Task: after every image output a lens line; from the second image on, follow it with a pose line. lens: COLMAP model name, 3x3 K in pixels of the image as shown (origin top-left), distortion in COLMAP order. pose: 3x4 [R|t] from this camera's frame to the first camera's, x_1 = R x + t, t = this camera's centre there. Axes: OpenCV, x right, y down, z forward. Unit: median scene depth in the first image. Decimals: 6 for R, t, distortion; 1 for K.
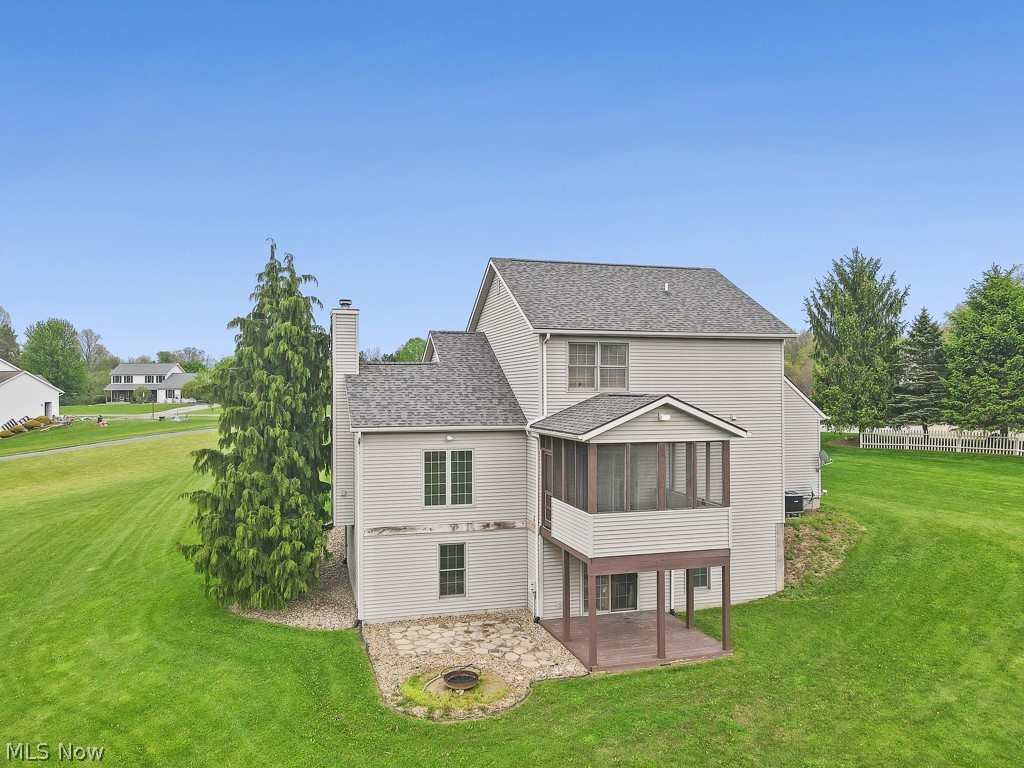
lens RADIAL K [[749.9, 0, 512.0], [0, 749.9, 384.0], [0, 0, 1]] dist [-0.000035, 0.041442]
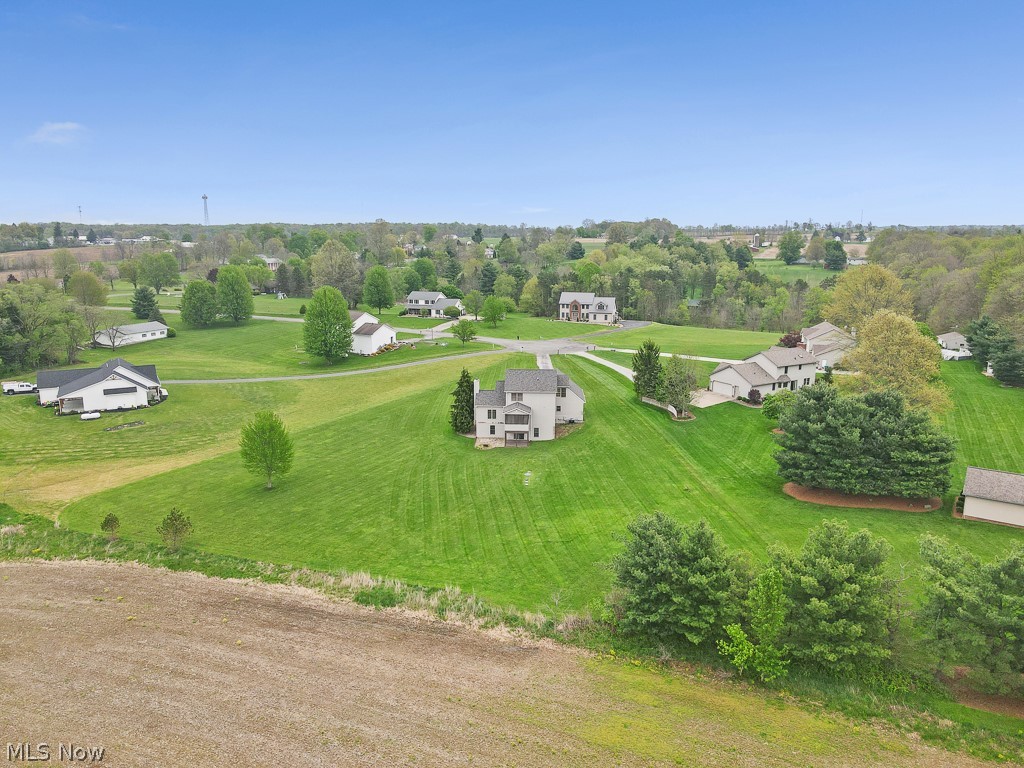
lens RADIAL K [[749.9, 0, 512.0], [0, 749.9, 384.0], [0, 0, 1]] dist [-0.000035, 0.041442]
pose [[0.949360, 0.070167, -0.306254, 1.764651], [-0.003642, 0.977135, 0.212586, -1.293597], [0.314168, -0.200706, 0.927909, -4.137538]]
